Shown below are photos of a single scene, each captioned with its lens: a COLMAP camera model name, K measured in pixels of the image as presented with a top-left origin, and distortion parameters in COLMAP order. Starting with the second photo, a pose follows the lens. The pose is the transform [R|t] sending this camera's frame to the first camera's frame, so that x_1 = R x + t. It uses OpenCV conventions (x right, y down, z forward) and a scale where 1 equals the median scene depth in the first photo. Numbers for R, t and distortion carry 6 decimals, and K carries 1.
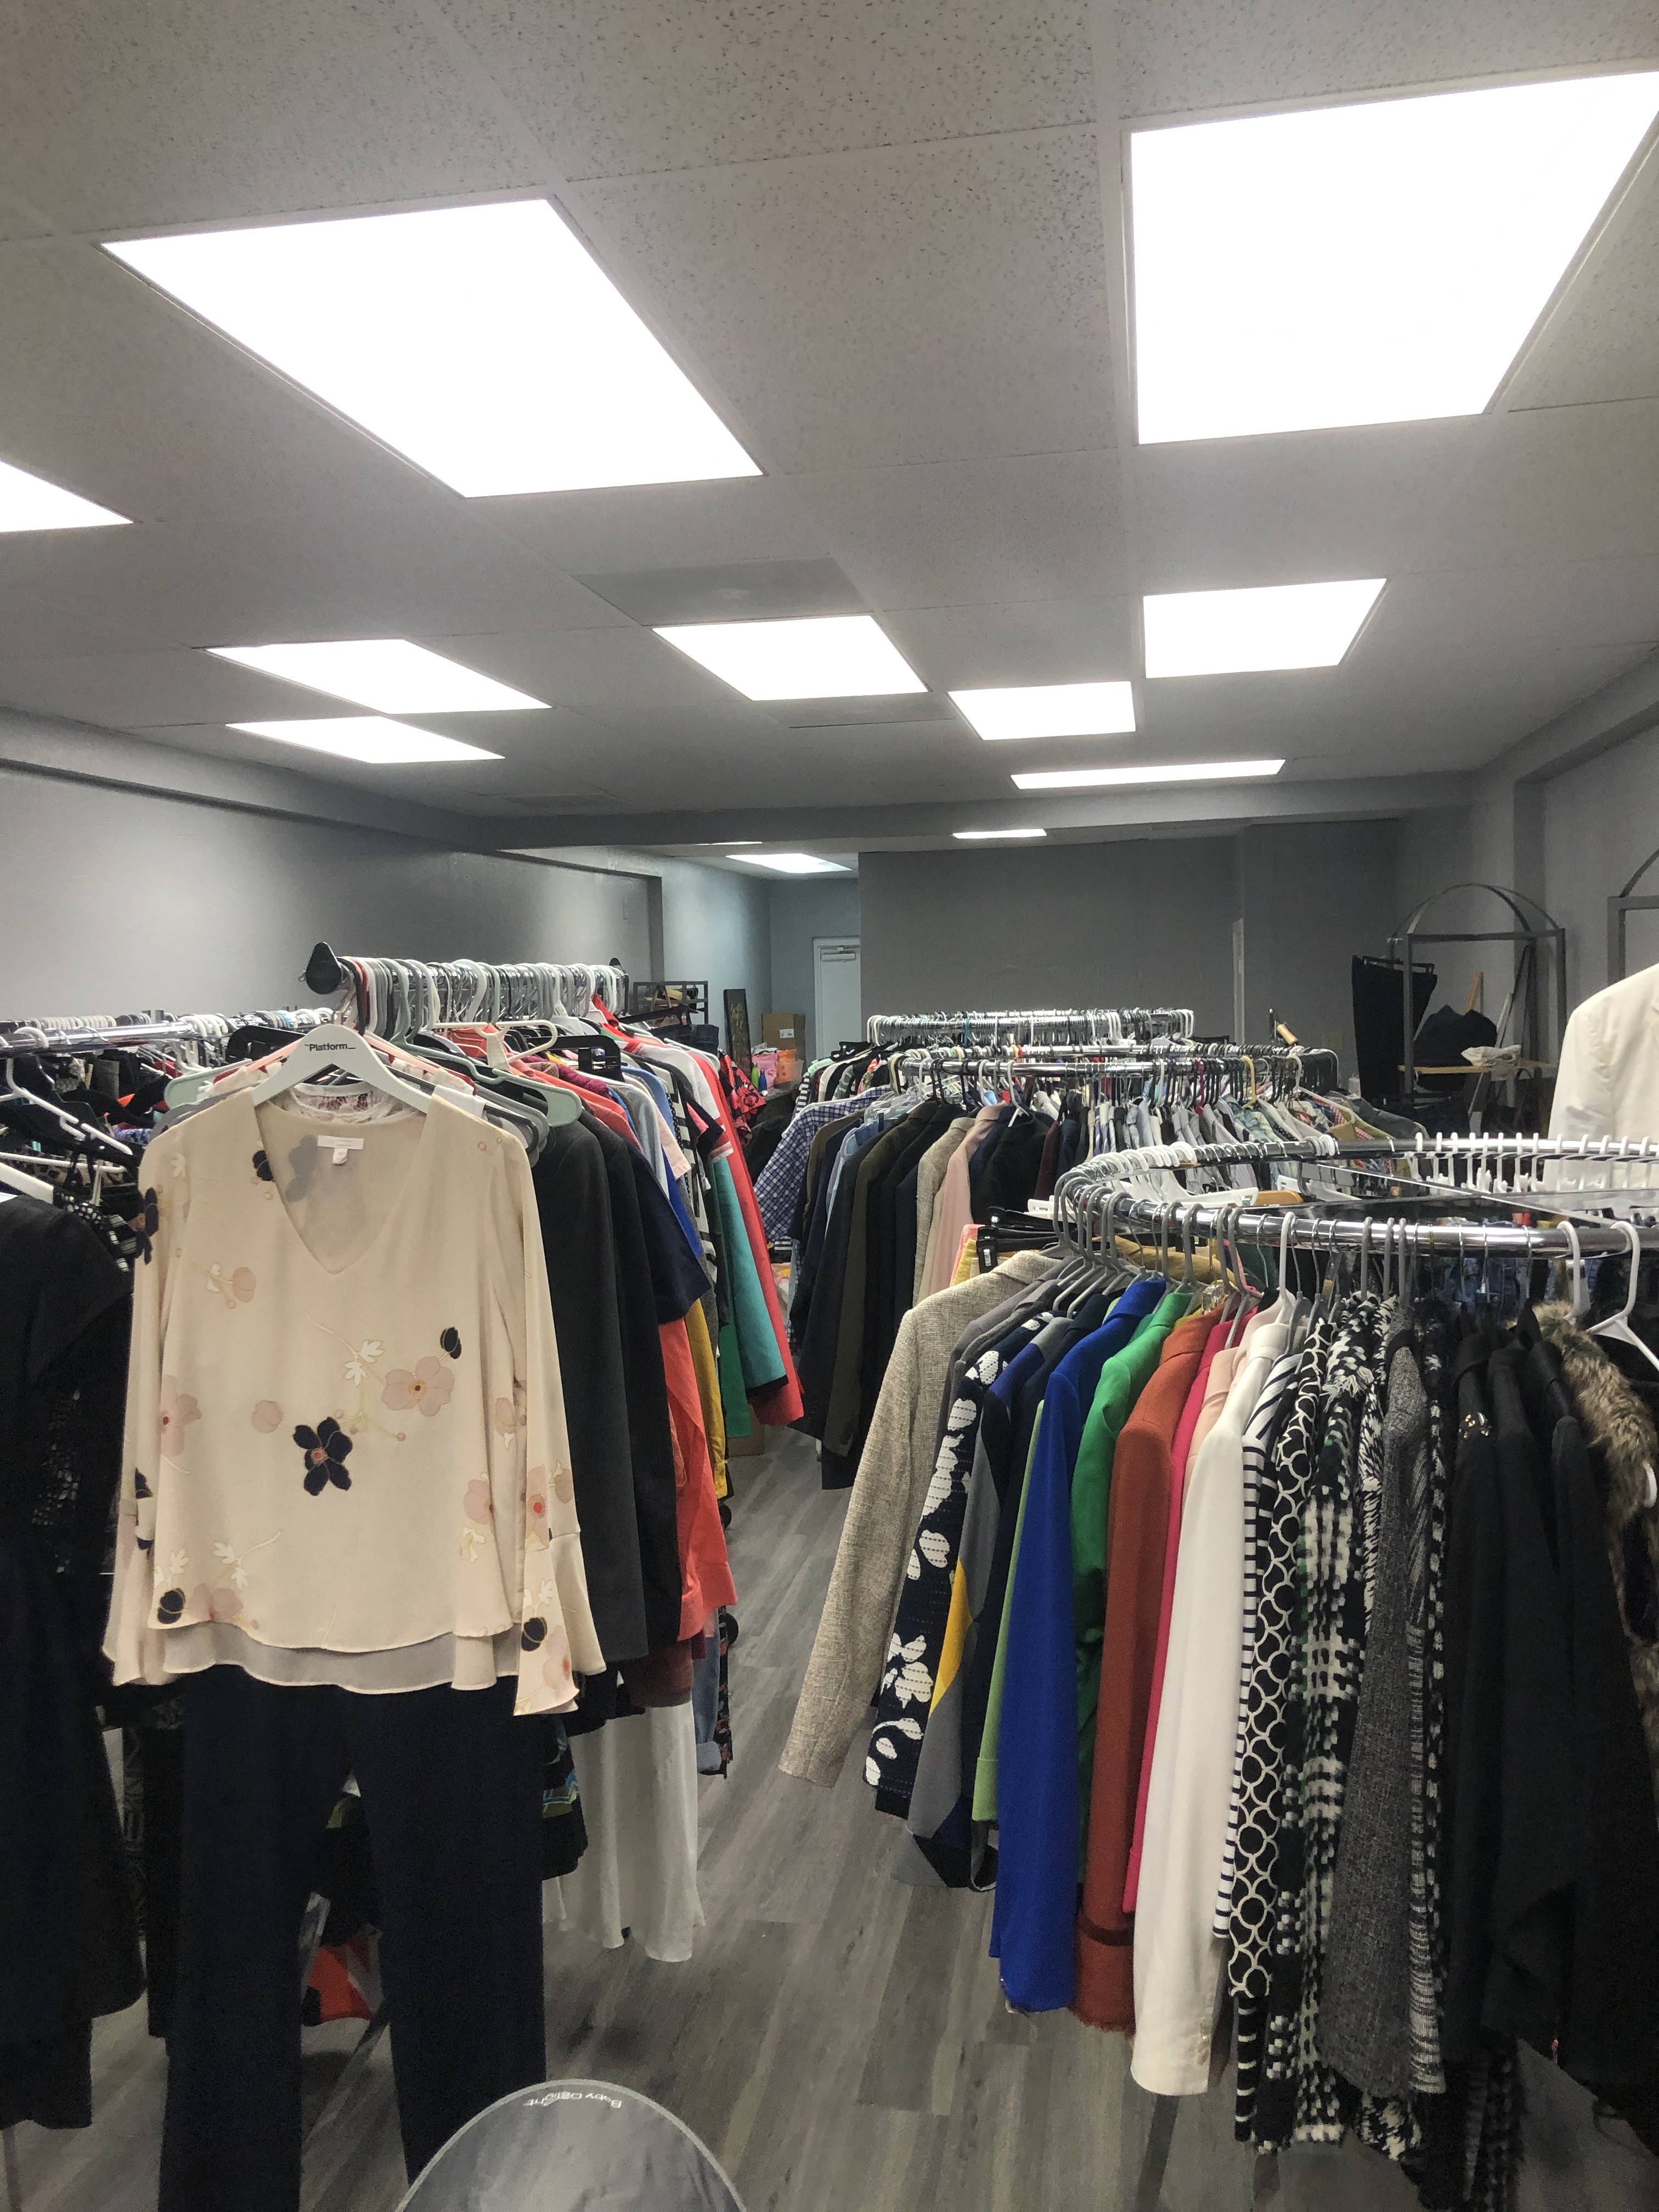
lens RADIAL K [[1811.5, 0, 835.5], [0, 1811.5, 1114.3], [0, 0, 1]] dist [0.018583, 0.003991]
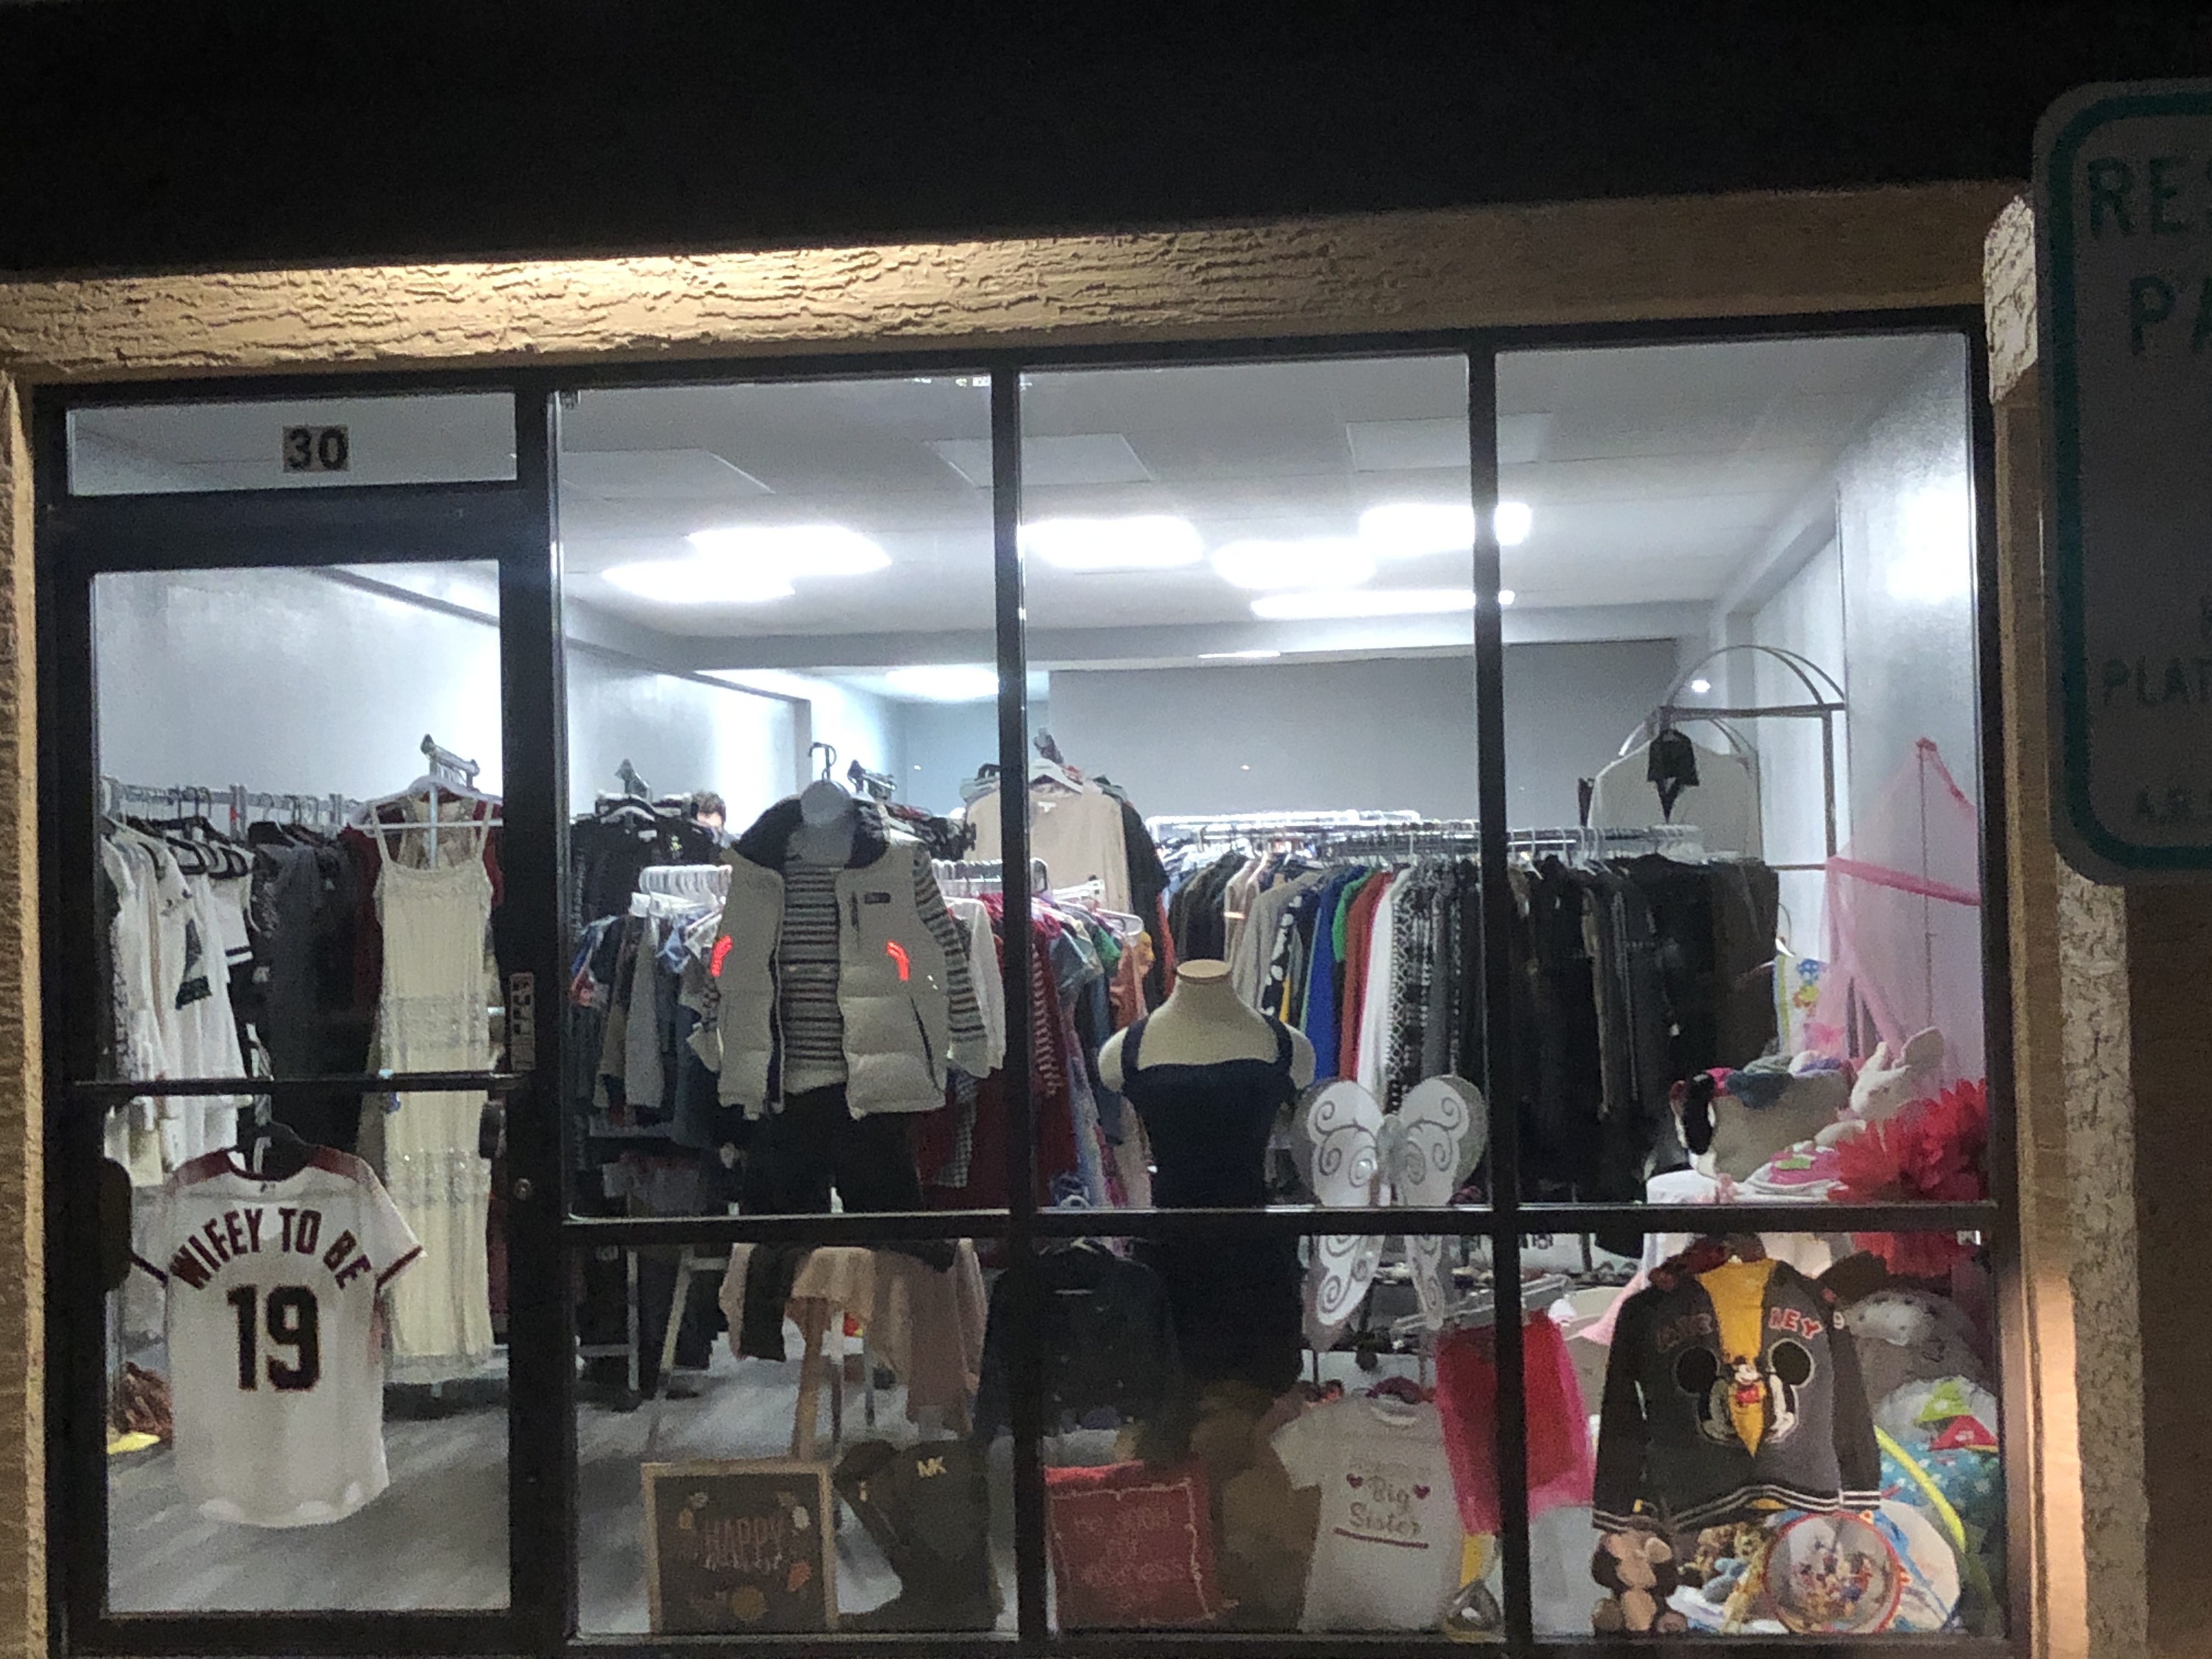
lens RADIAL K [[3596.5, 0, 1110.0], [0, 3596.5, 821.2], [0, 0, 1]] dist [0.236458, 0.000000]
pose [[0.996783, 0.003536, 0.080064, -0.653380], [0.004204, 0.995344, -0.096297, 0.584130], [-0.080032, 0.096324, 0.992127, -4.465693]]
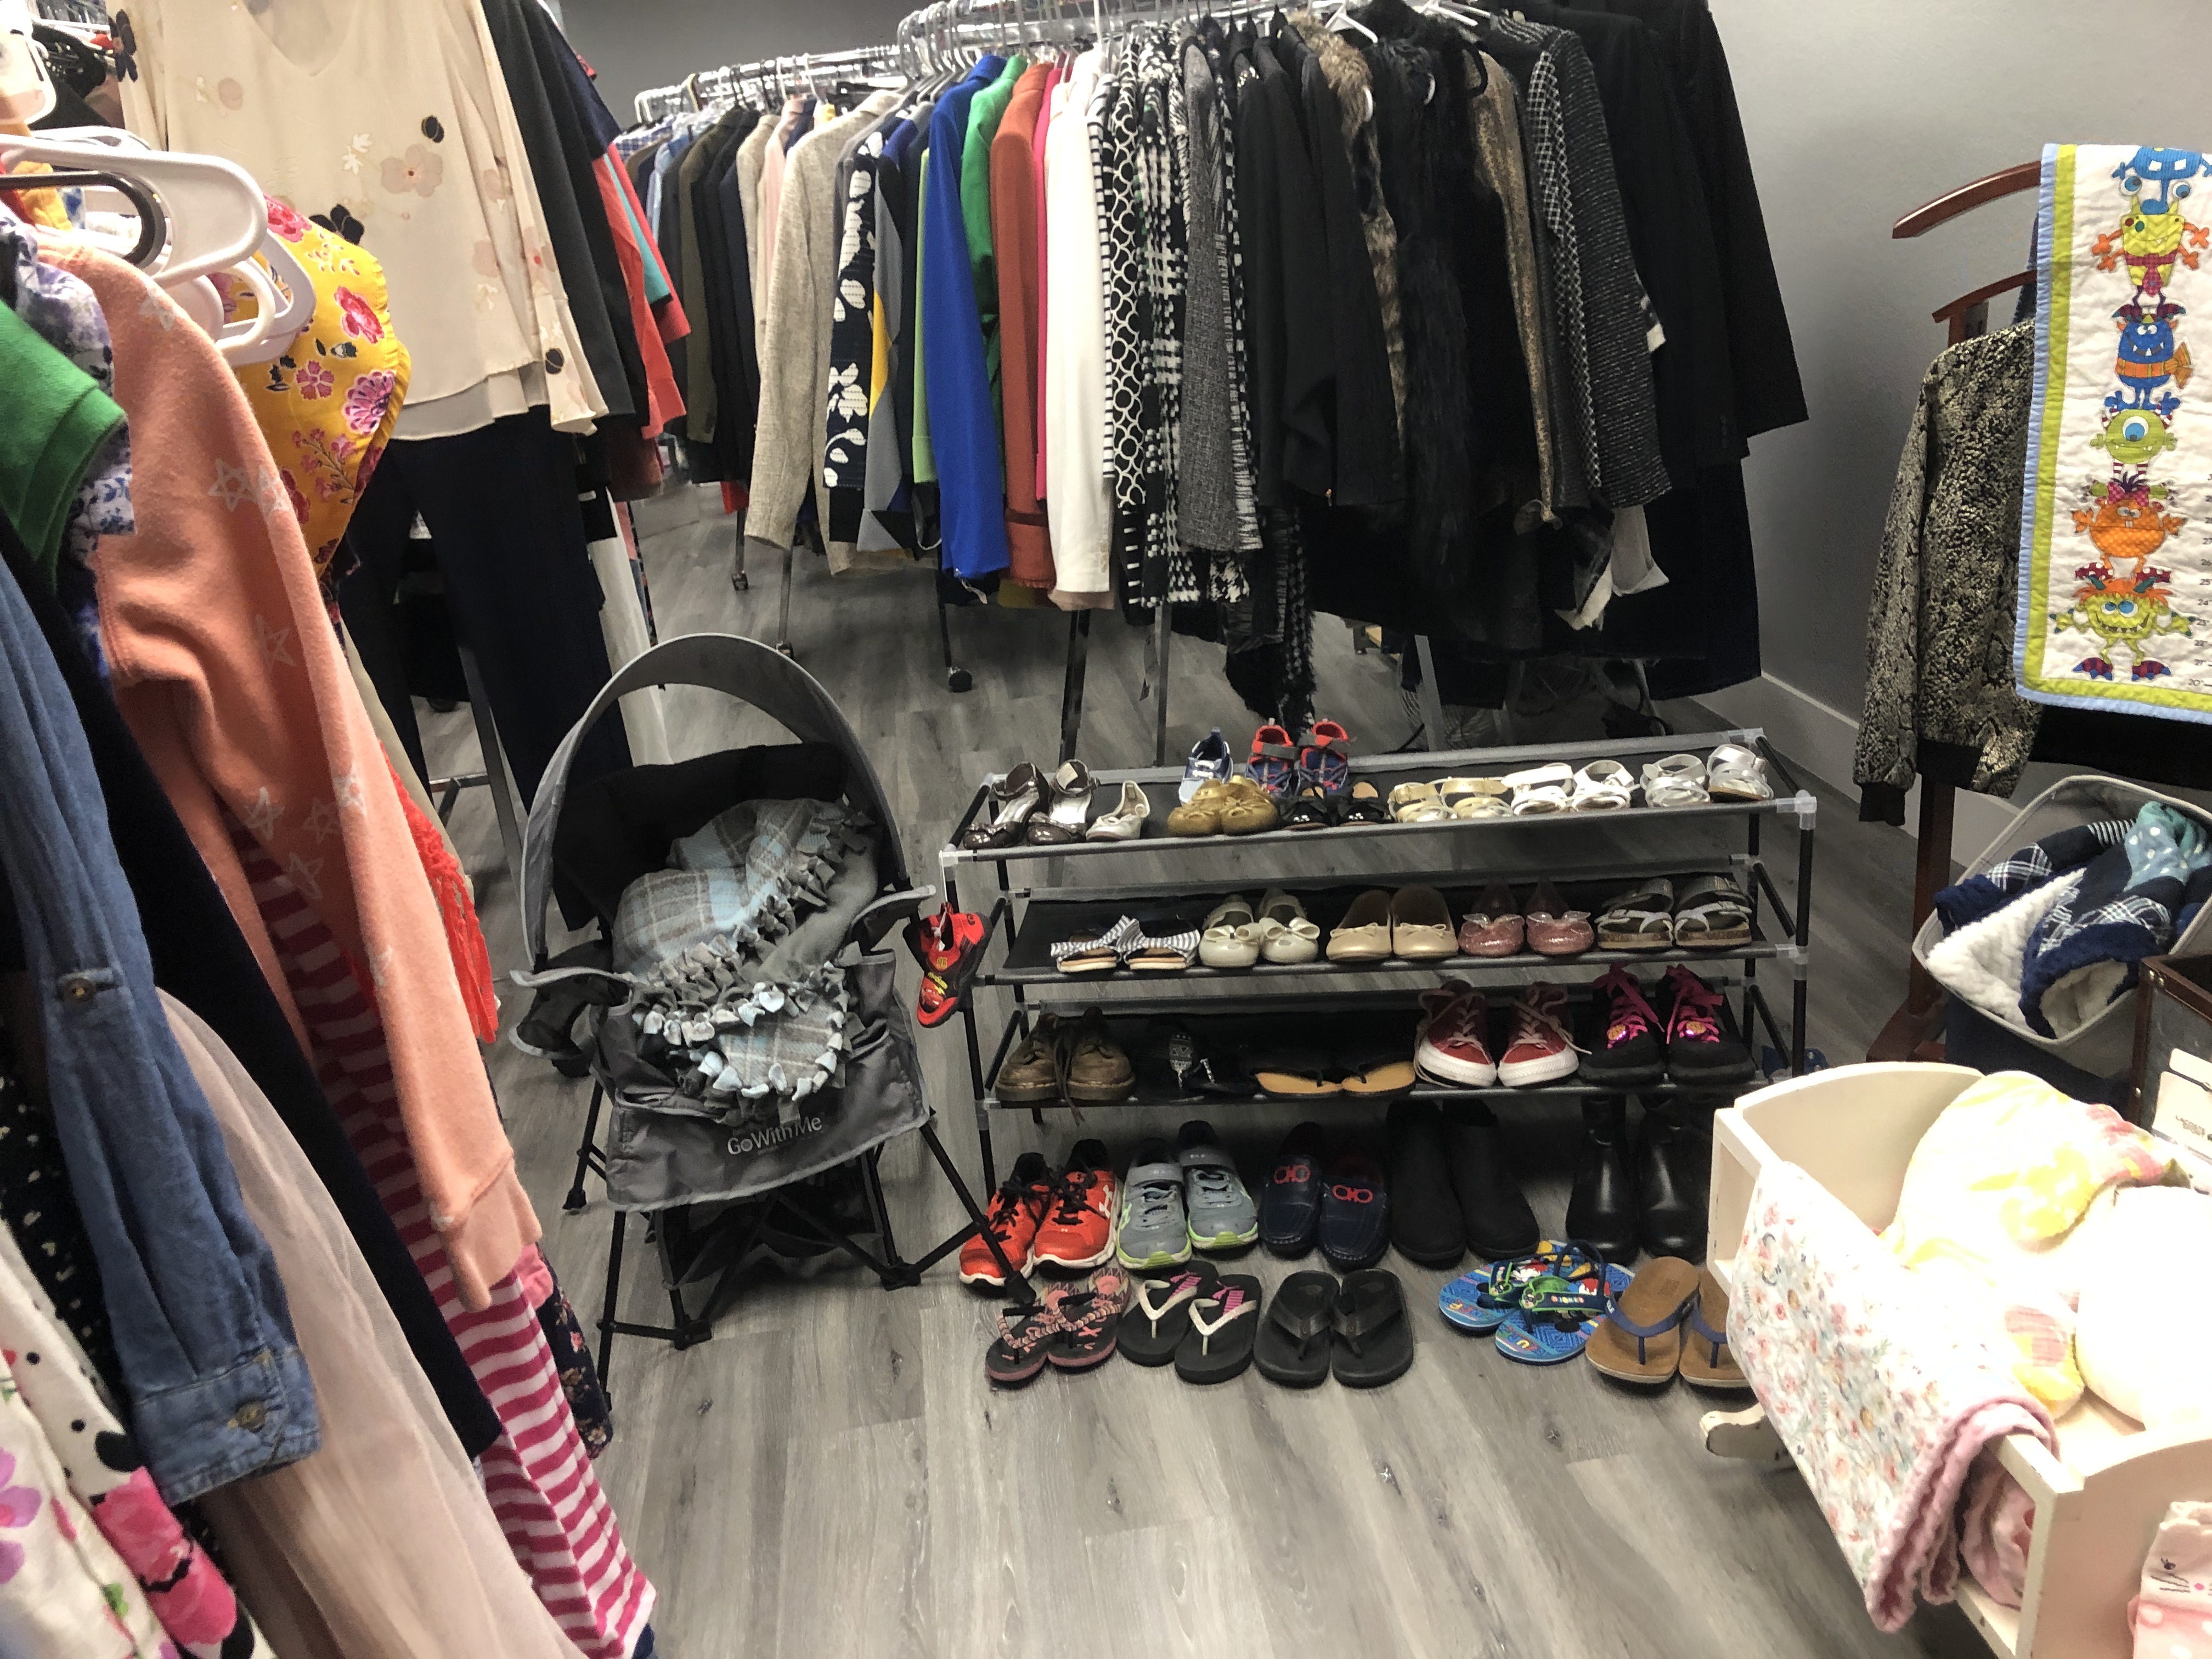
lens RADIAL K [[1811.5, 0, 1071.1], [0, 1811.5, 834.3], [0, 0, 1]] dist [0.018583, 0.003991]
pose [[0.958033, -0.169919, 0.230867, -0.181468], [0.105380, 0.957747, 0.267610, 0.321312], [-0.266584, -0.232050, 0.935460, -0.363689]]
